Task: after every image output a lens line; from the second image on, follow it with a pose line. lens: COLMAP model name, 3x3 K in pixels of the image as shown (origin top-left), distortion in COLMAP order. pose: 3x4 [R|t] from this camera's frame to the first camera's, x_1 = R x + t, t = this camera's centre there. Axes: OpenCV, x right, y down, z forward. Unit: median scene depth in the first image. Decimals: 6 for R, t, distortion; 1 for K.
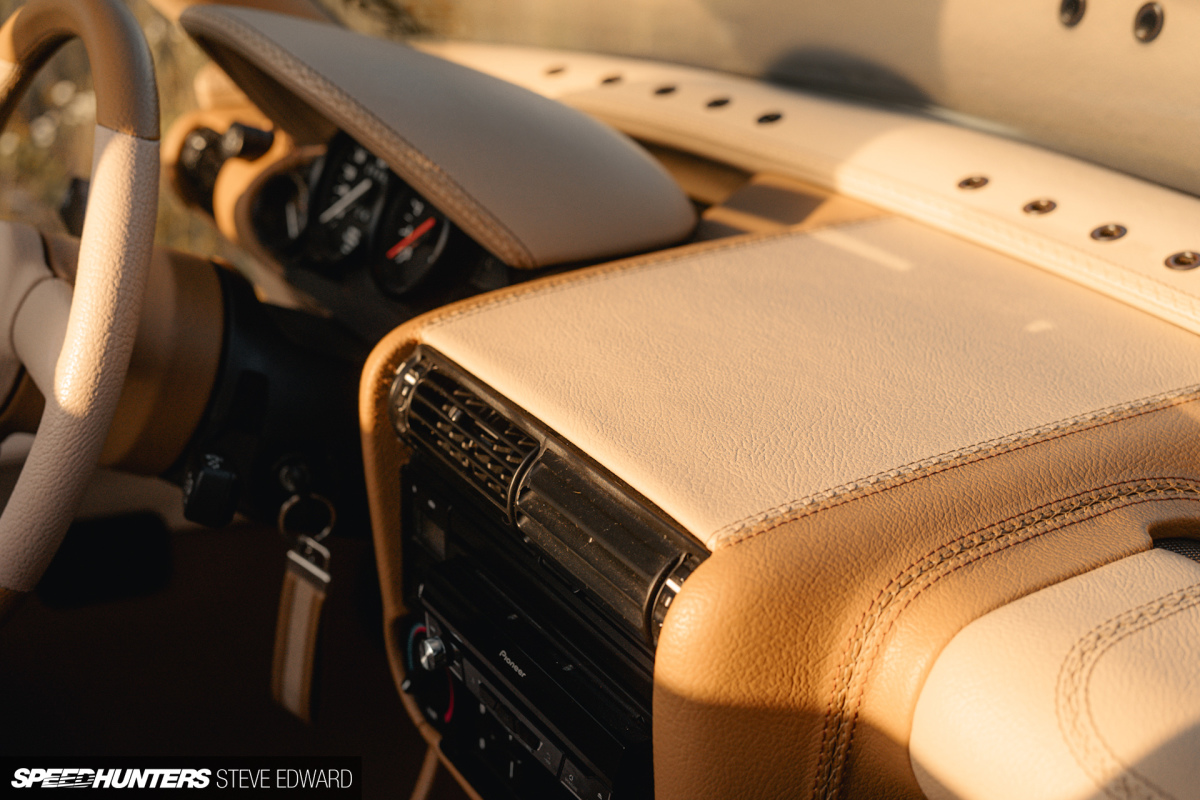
lens RADIAL K [[1741.5, 0, 600.0], [0, 1741.5, 400.0], [0, 0, 1]] dist [-0.013063, 0.047695]
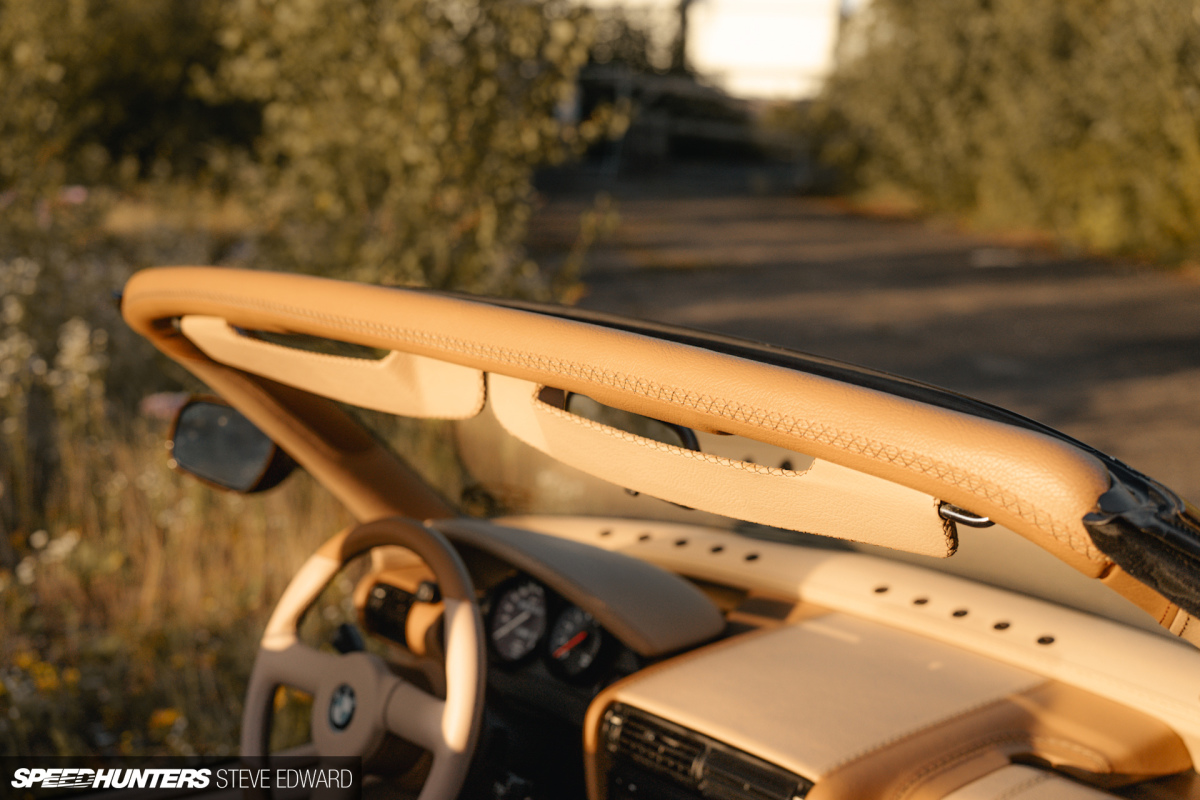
lens RADIAL K [[1741.5, 0, 600.0], [0, 1741.5, 400.0], [0, 0, 1]] dist [-0.013063, 0.047695]
pose [[0.989080, -0.060567, 0.134360, -0.335341], [0.087472, 0.974967, -0.204423, 0.031041], [-0.118615, 0.213943, 0.969618, -0.841896]]
